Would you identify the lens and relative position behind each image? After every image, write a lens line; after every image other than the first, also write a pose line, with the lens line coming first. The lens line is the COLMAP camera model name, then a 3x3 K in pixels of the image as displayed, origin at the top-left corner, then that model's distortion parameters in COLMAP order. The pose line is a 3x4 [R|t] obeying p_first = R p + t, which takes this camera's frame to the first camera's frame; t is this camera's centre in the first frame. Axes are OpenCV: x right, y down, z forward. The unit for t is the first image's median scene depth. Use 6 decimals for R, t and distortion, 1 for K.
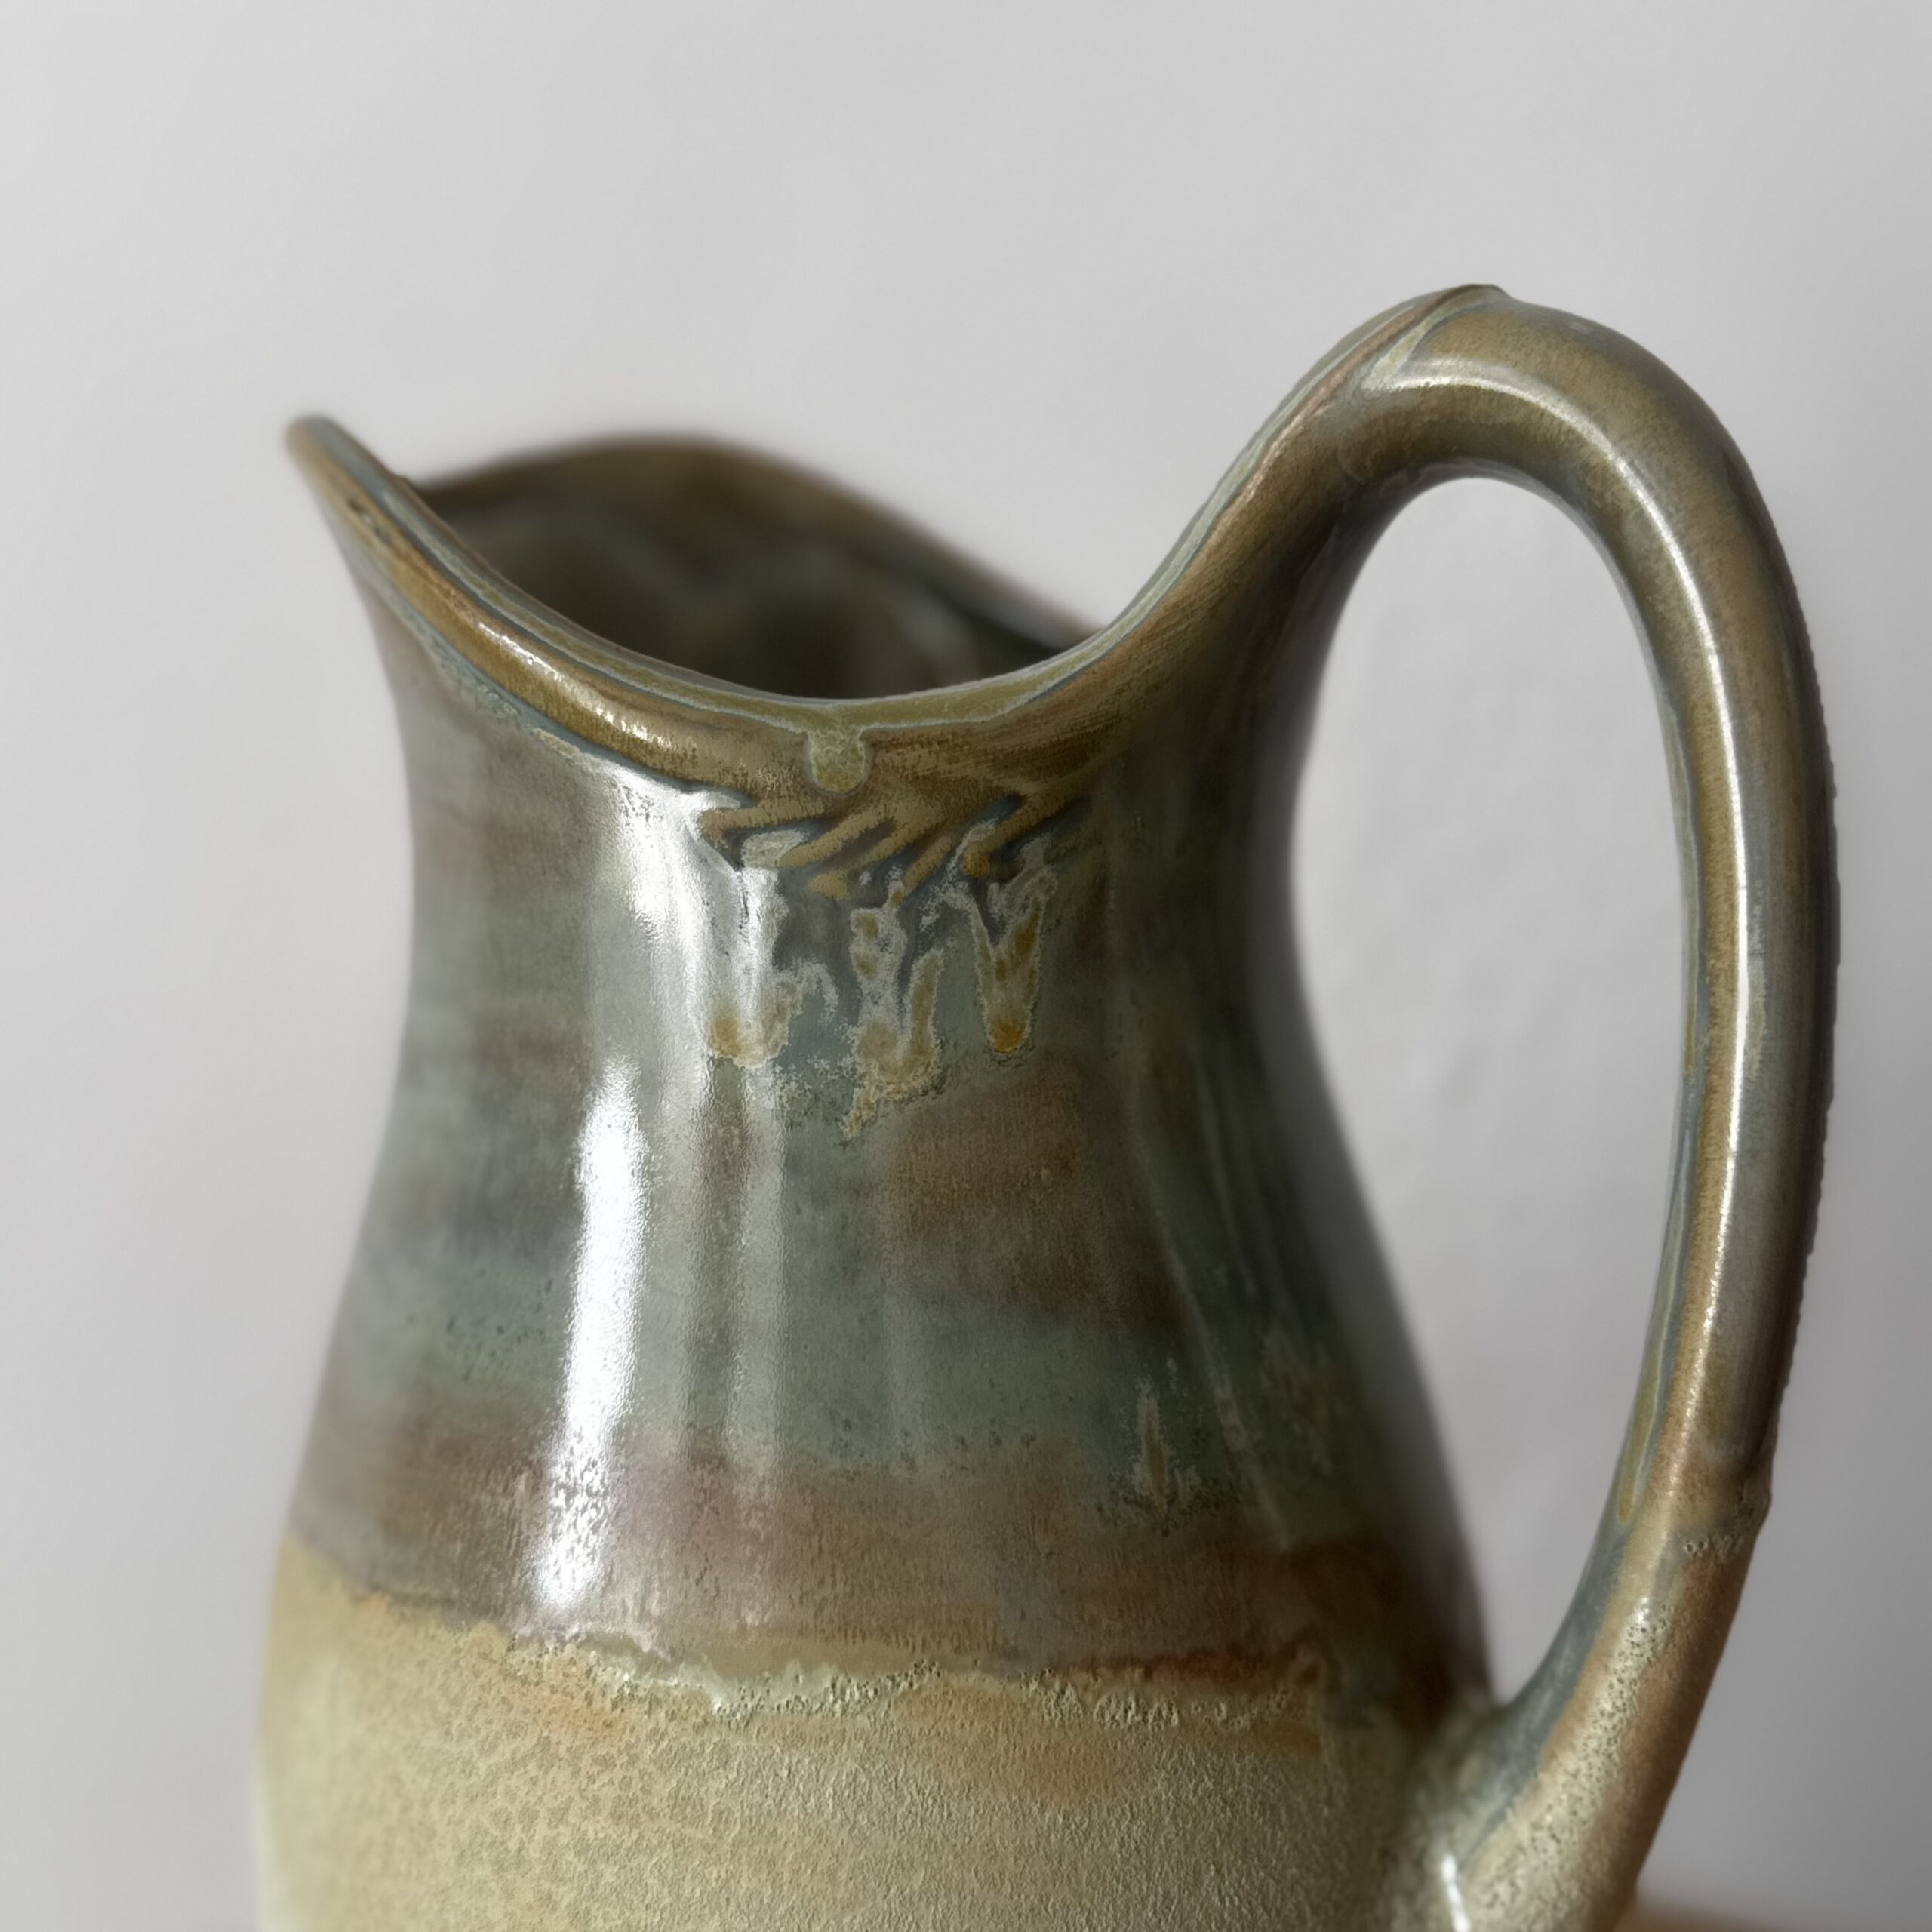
lens RADIAL K [[2545.6, 0, 966.0], [0, 2545.6, 966.0], [0, 0, 1]] dist [0.180367, -0.504872]
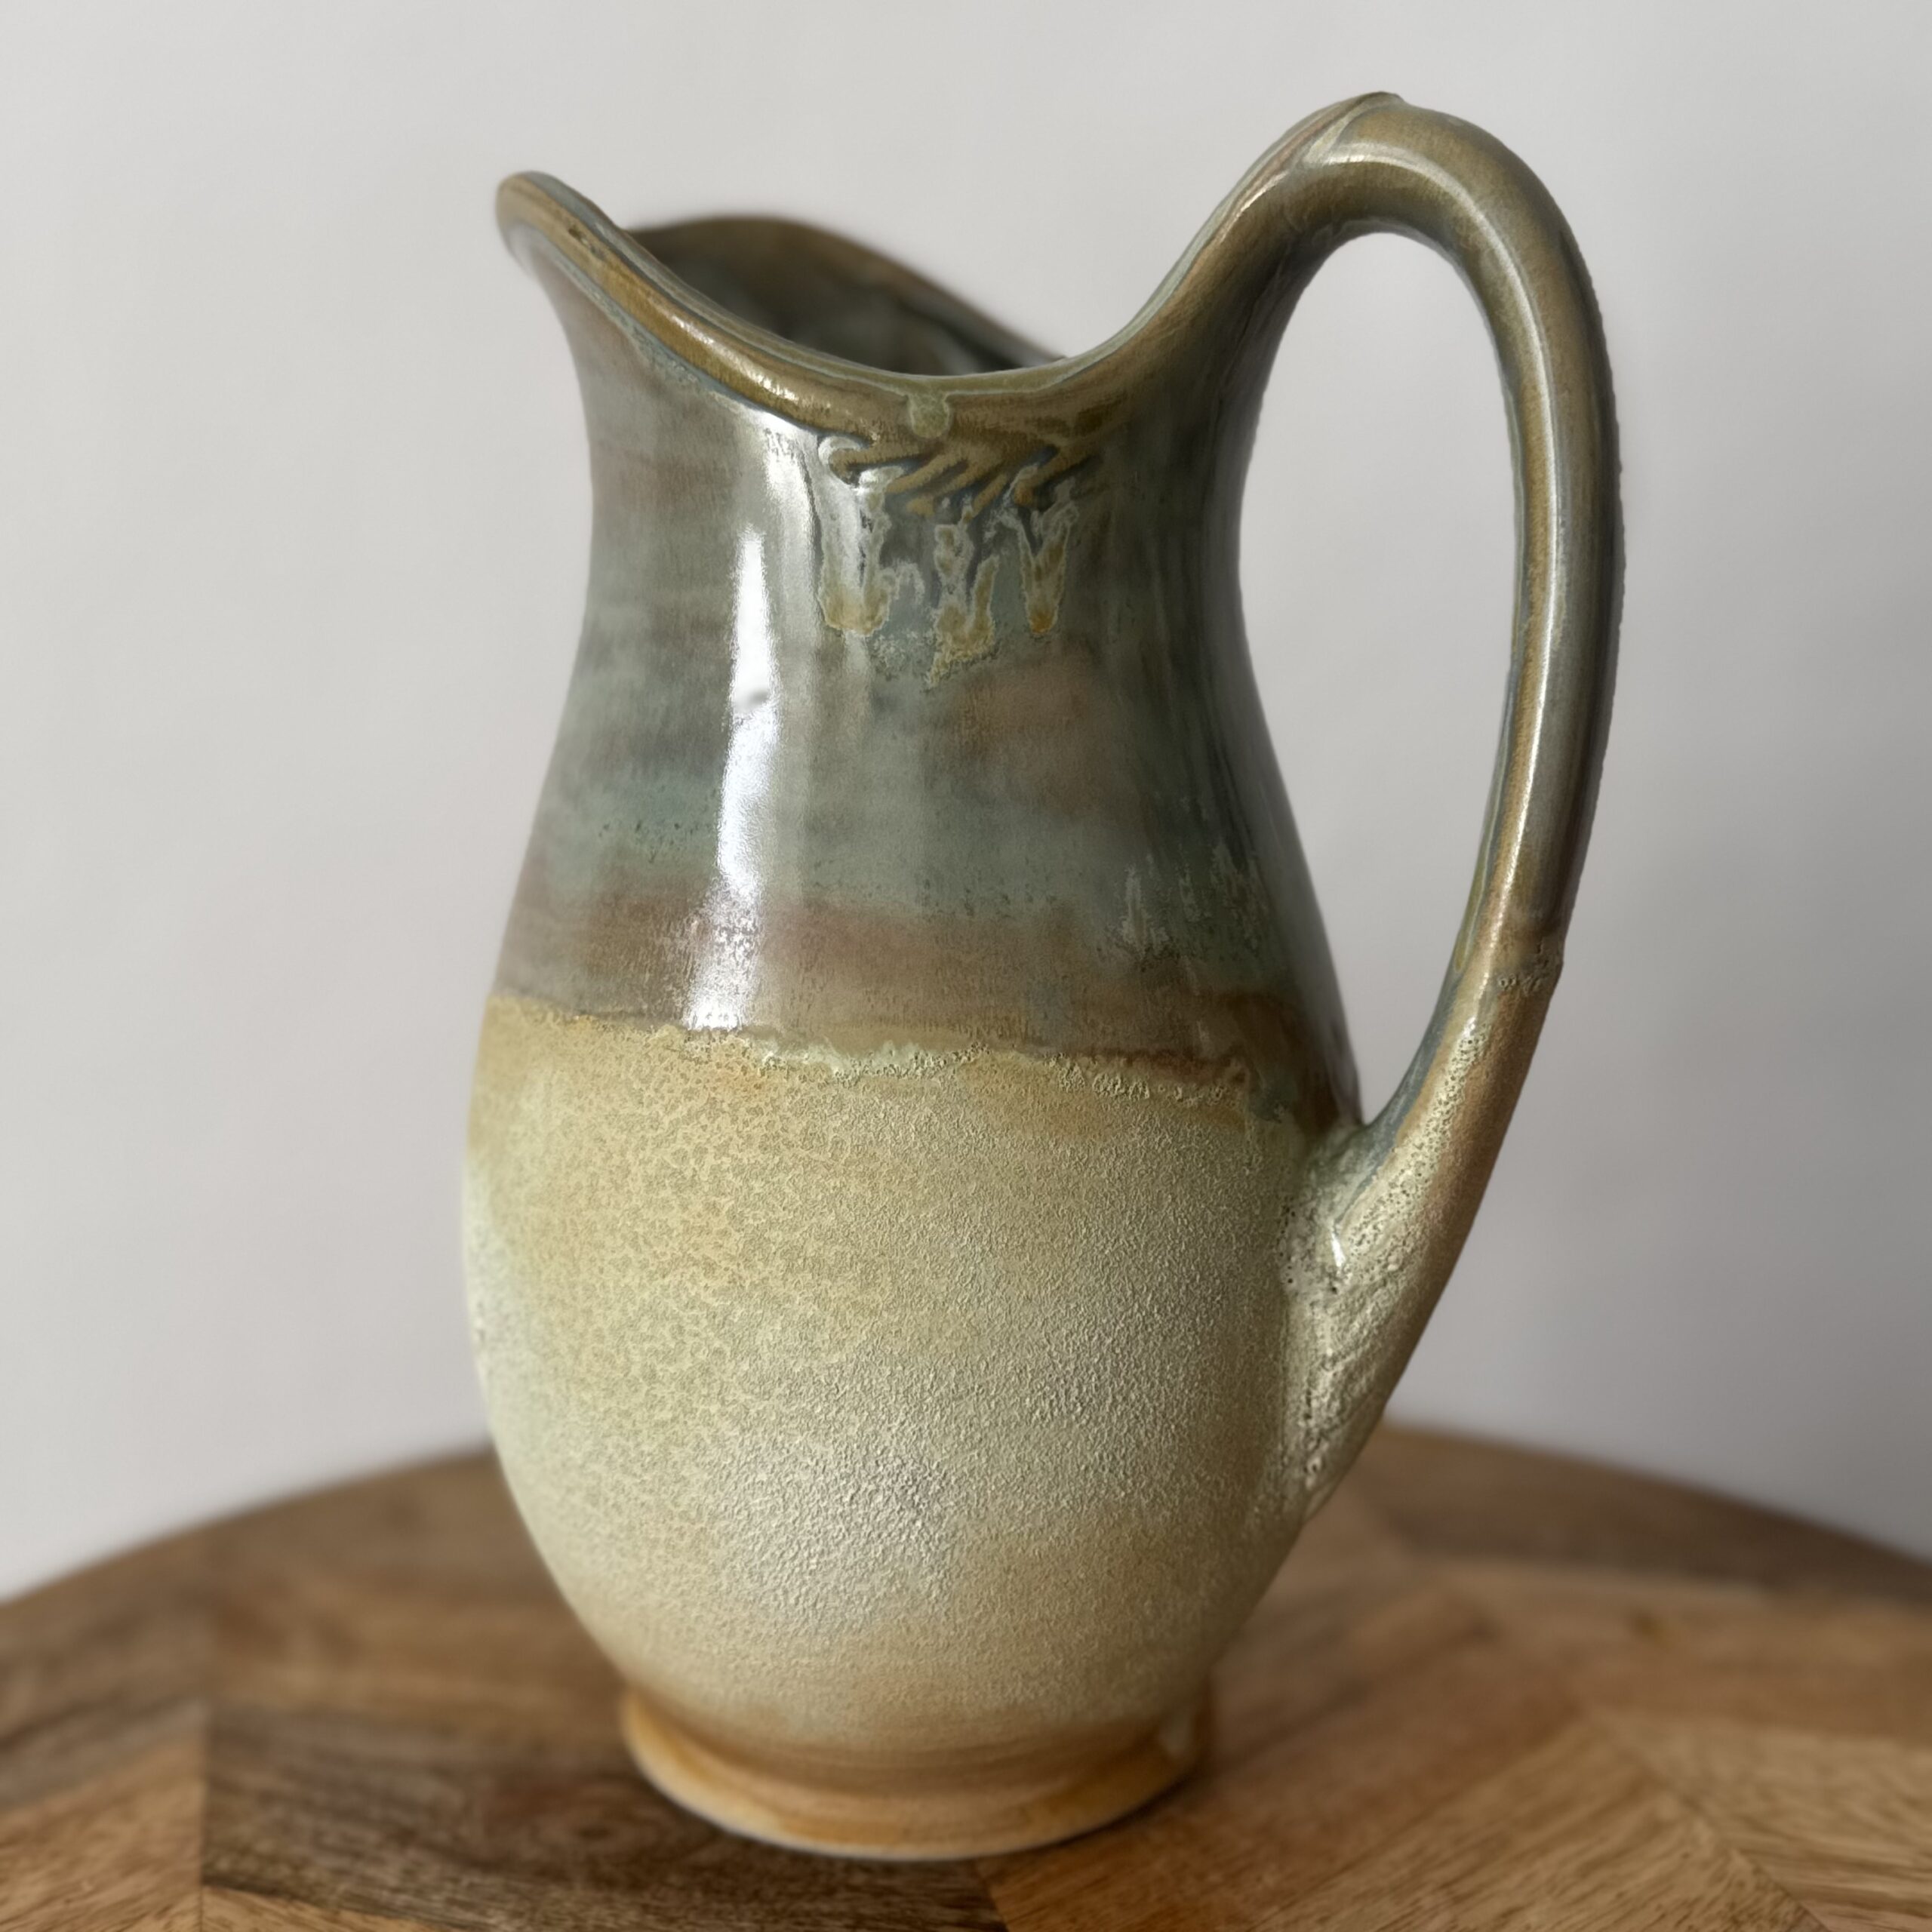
lens RADIAL K [[2545.6, 0, 966.0], [0, 2545.6, 966.0], [0, 0, 1]] dist [0.180367, -0.504872]
pose [[0.998988, 0.019357, 0.040605, -0.080346], [-0.020749, 0.999201, 0.034145, 0.172460], [-0.039912, -0.034953, 0.998592, -0.427266]]
